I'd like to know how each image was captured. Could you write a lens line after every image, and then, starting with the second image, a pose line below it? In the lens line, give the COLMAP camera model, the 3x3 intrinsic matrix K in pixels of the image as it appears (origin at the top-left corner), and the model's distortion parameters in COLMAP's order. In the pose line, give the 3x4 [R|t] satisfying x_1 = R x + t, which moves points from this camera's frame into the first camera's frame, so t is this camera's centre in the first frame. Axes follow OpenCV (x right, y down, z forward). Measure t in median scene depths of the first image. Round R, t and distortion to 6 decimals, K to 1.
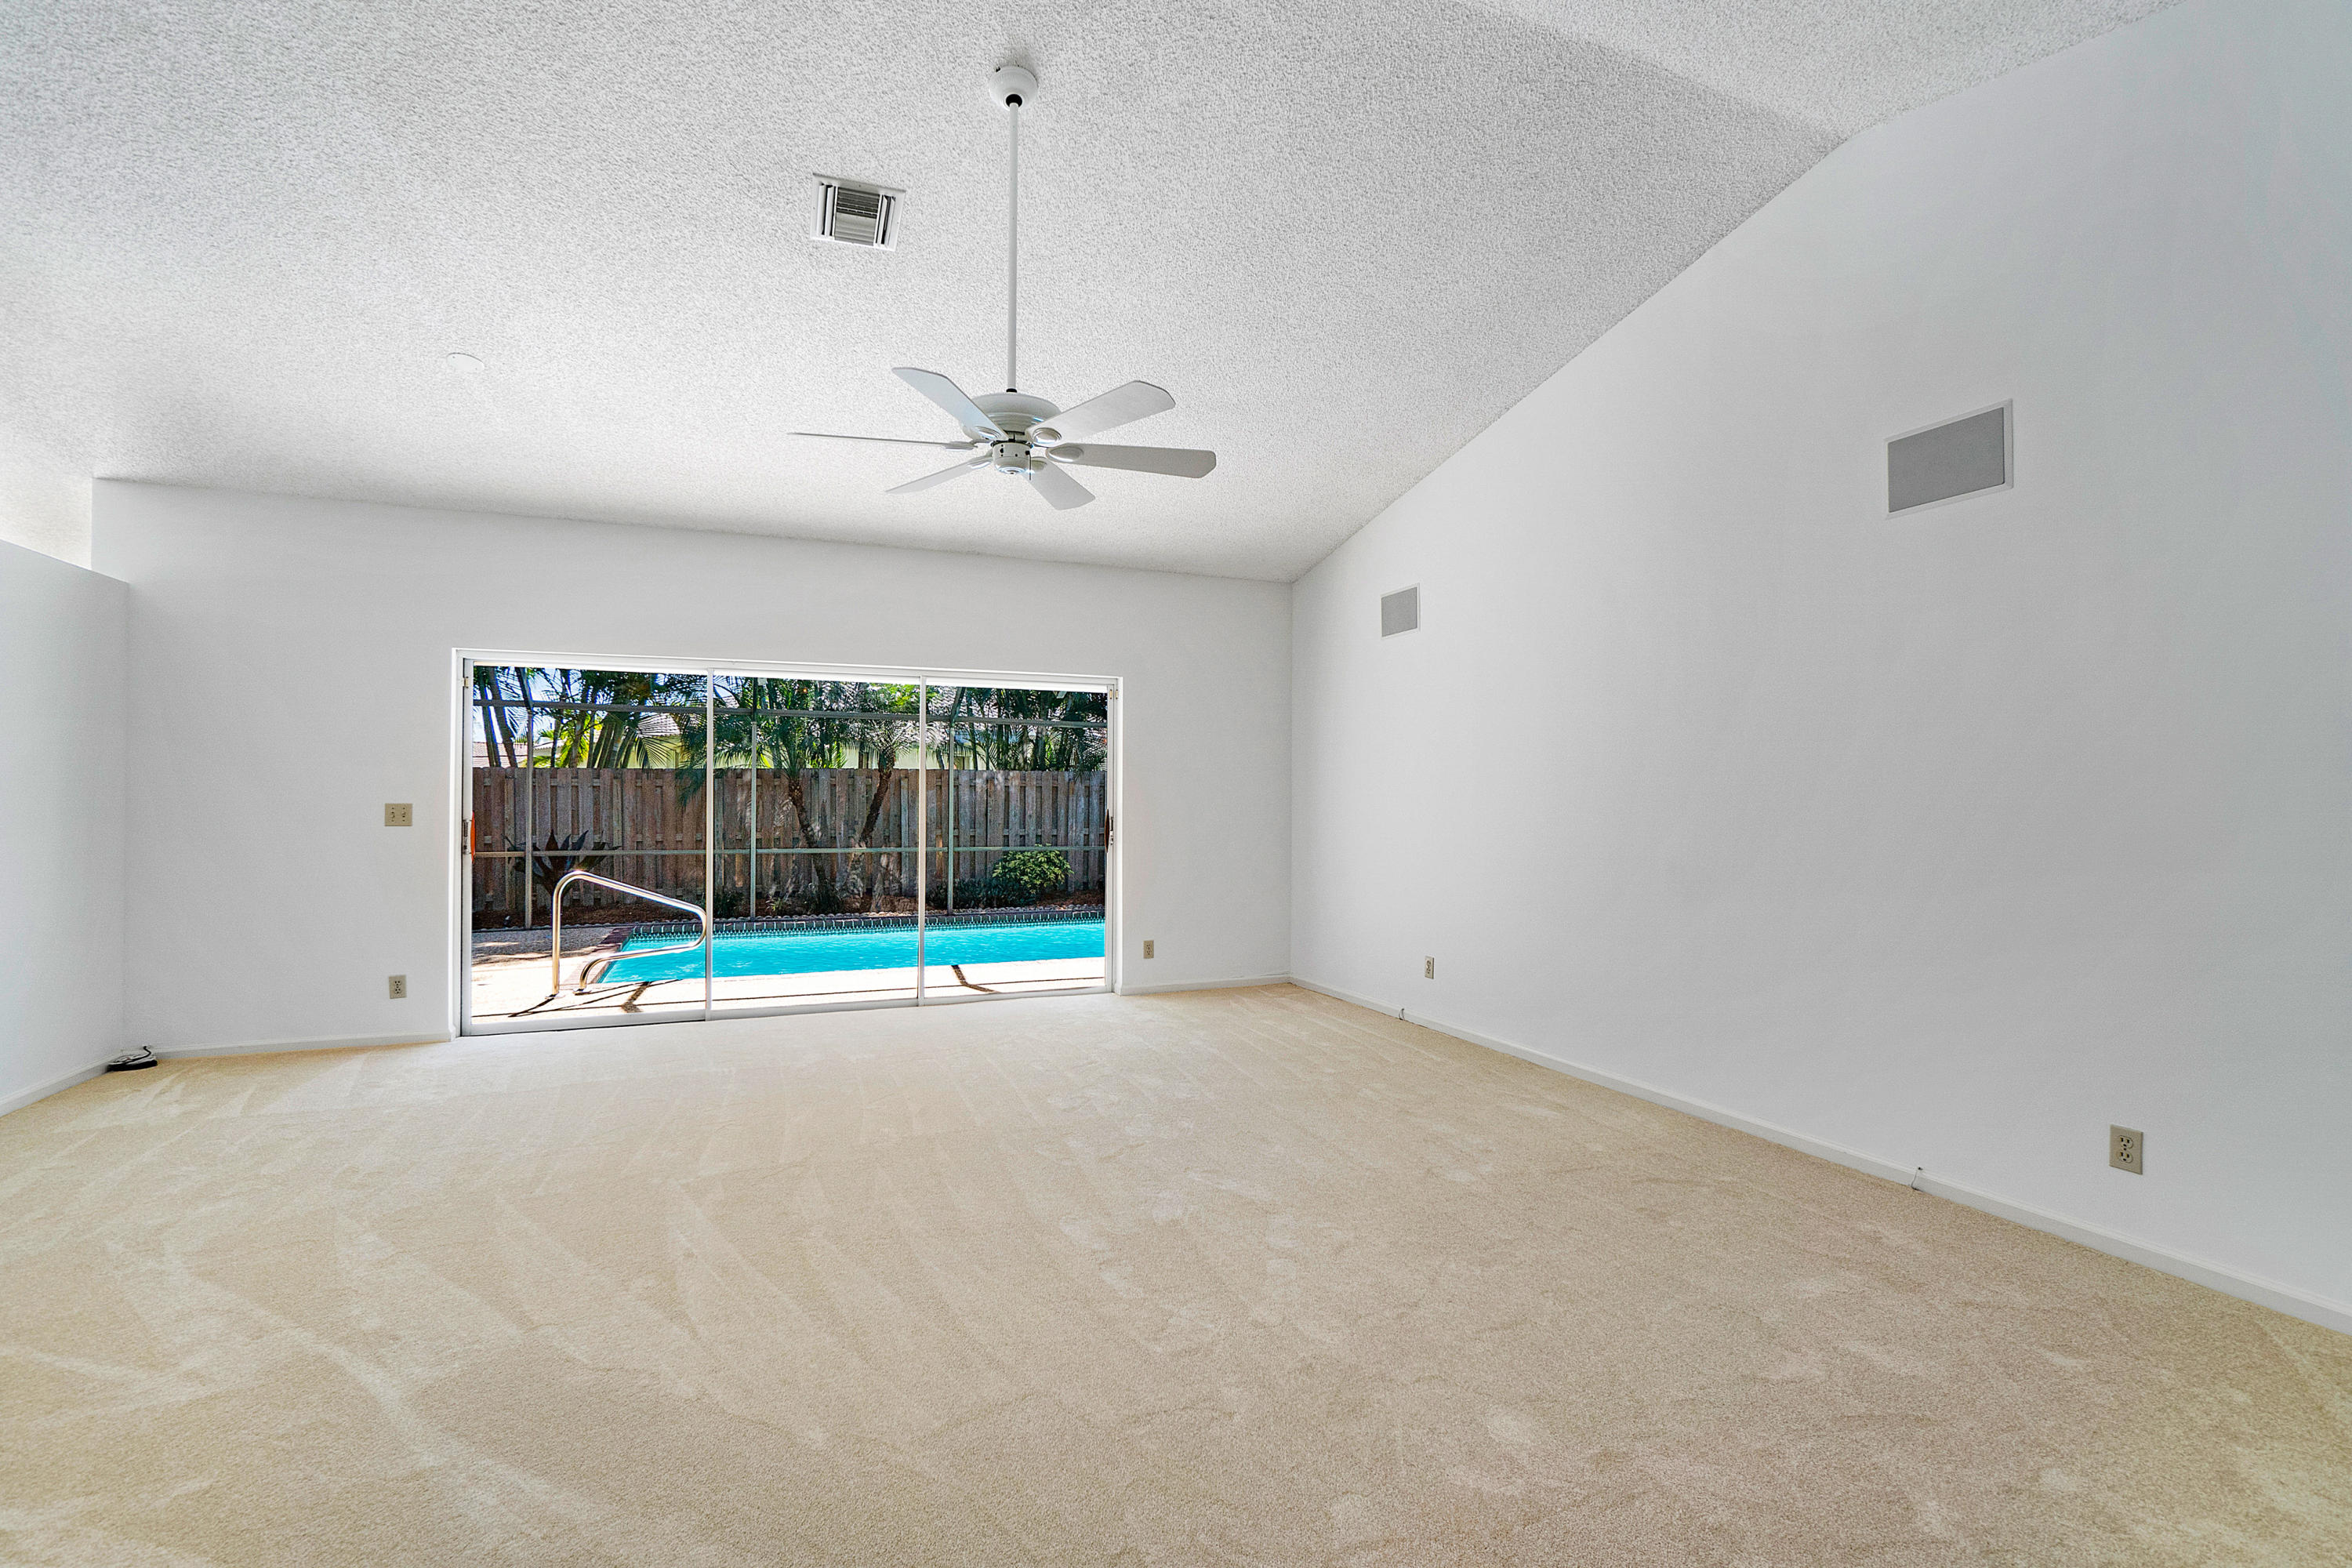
lens RADIAL K [[1036.9, 0, 1175.8], [0, 1036.9, 749.8], [0, 0, 1]] dist [-0.002116, -0.000557]
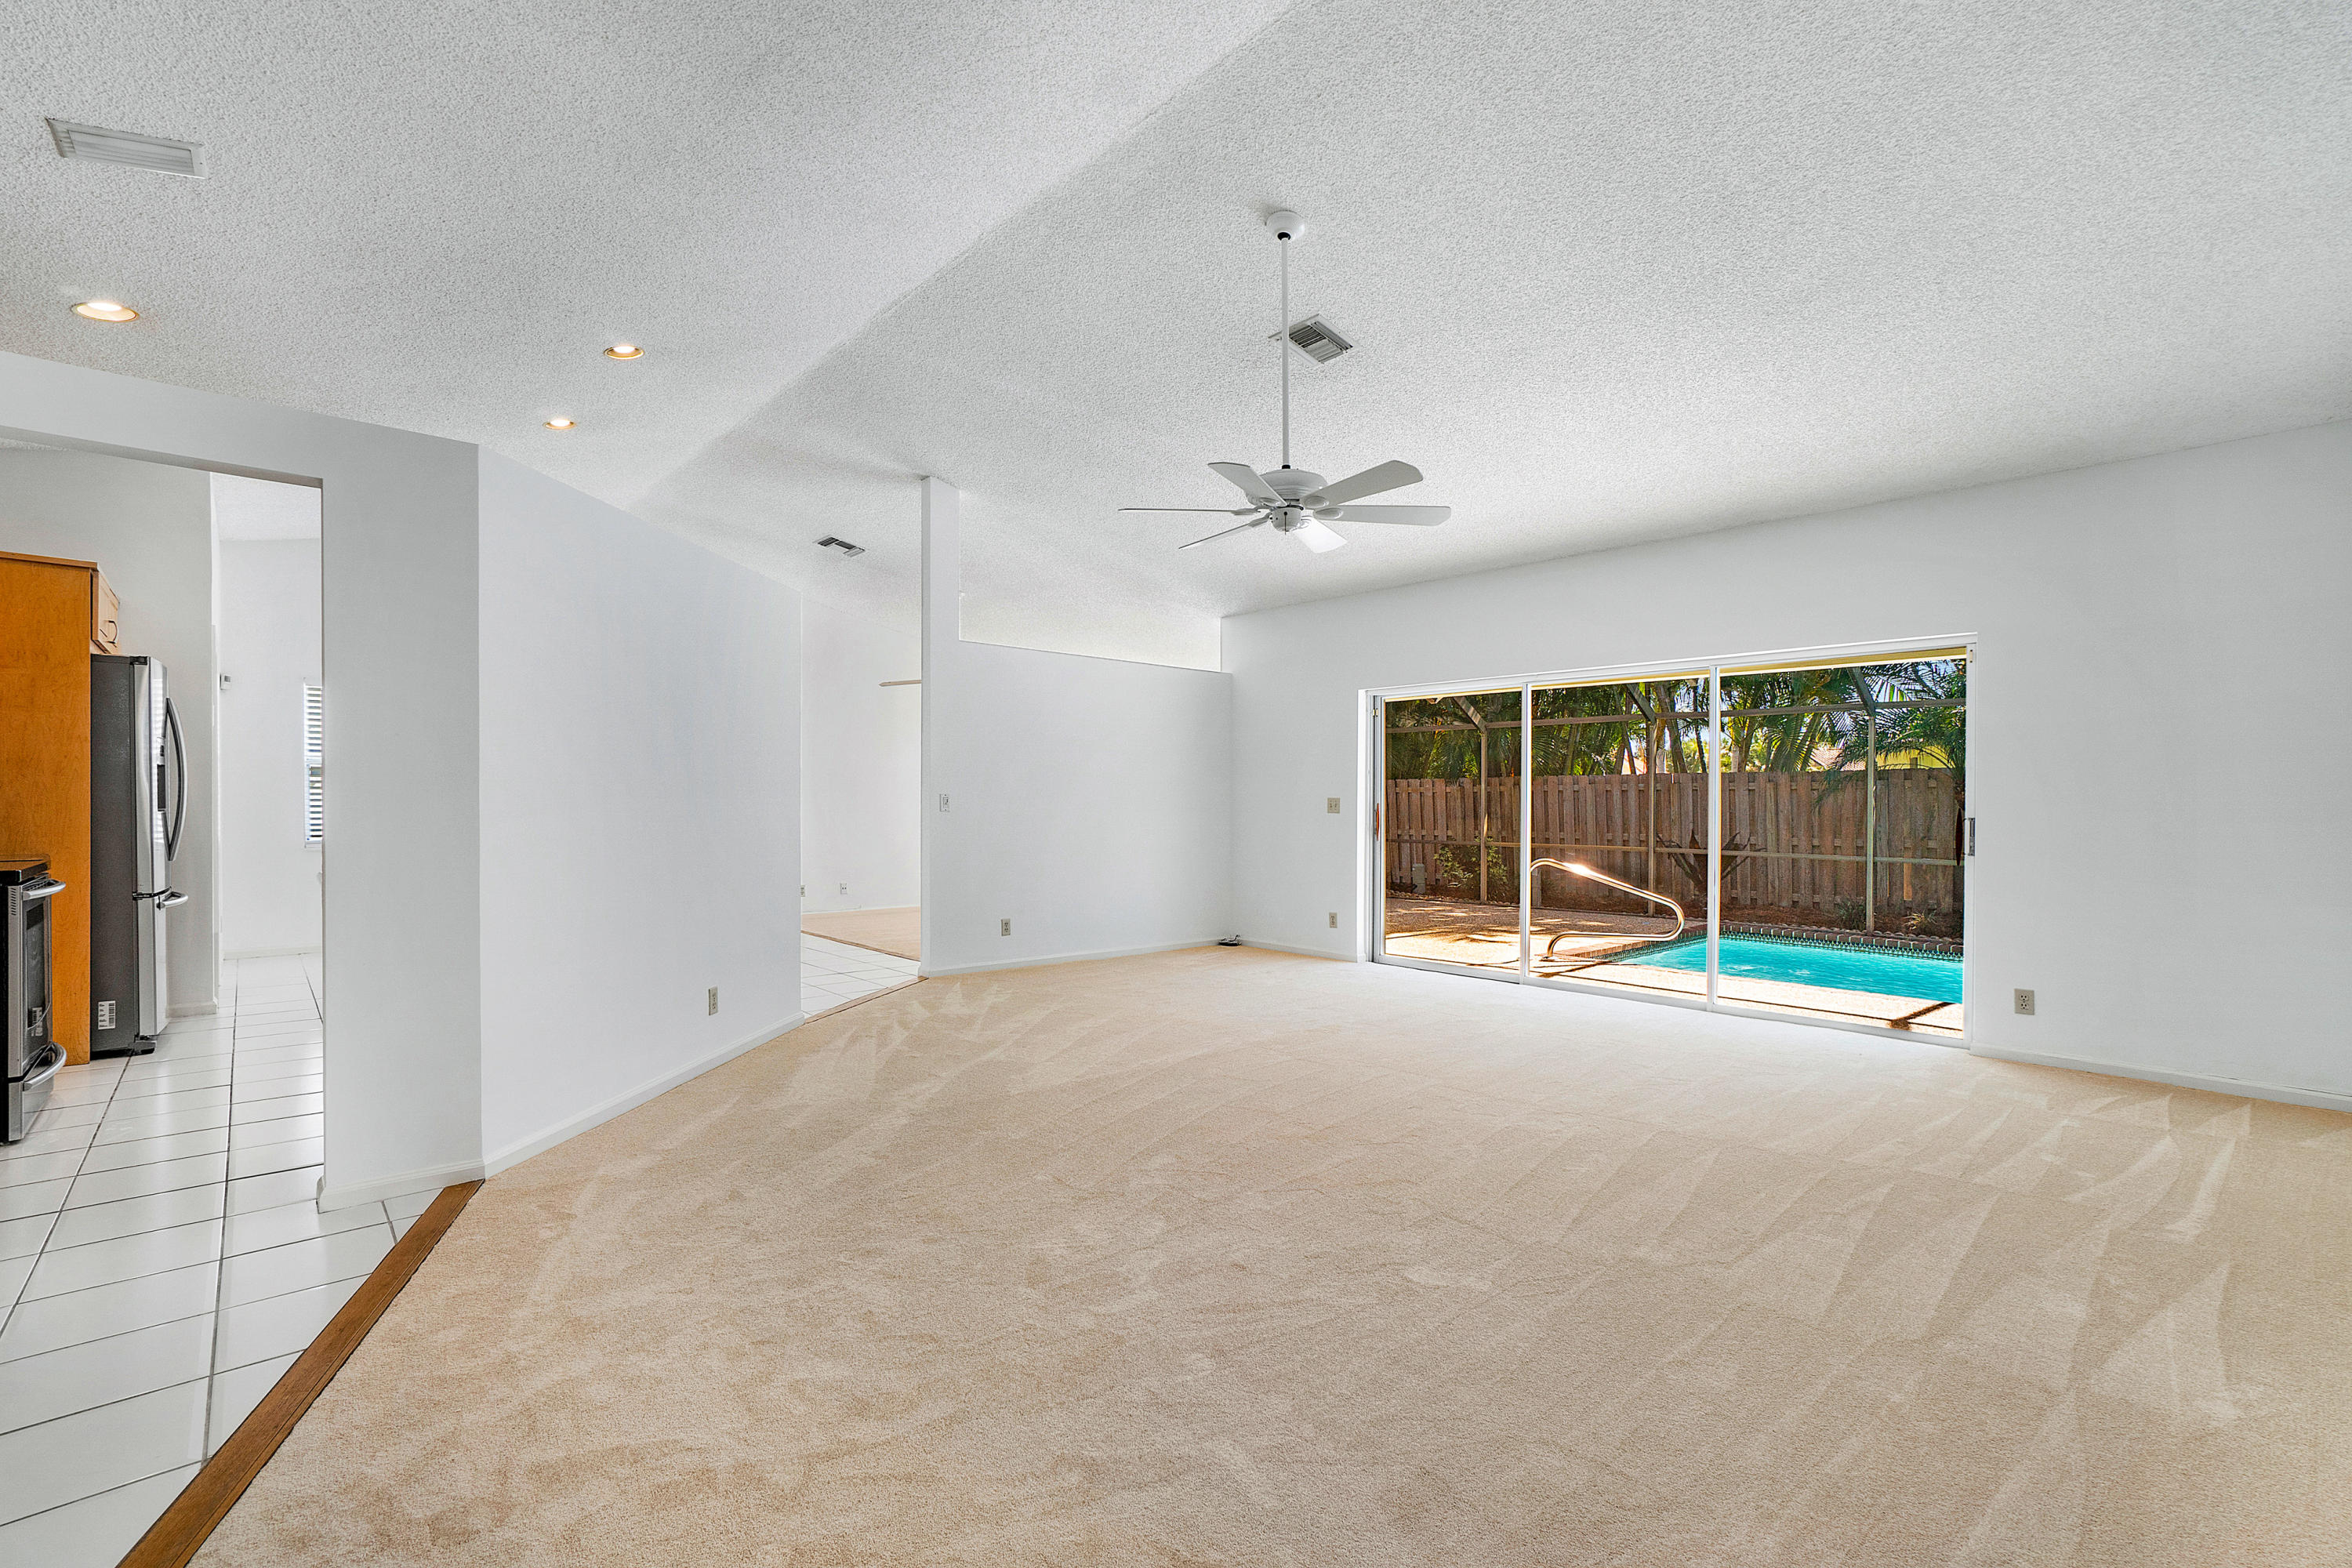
lens RADIAL K [[1047.4, 0, 1123.6], [0, 1047.4, 805.8], [0, 0, 1]] dist [-0.053342, -0.000031]
pose [[0.305323, 0.008128, -0.952214, 0.447102], [0.036572, 0.999126, 0.020255, 0.016682], [0.951546, -0.041009, 0.304759, 0.195722]]
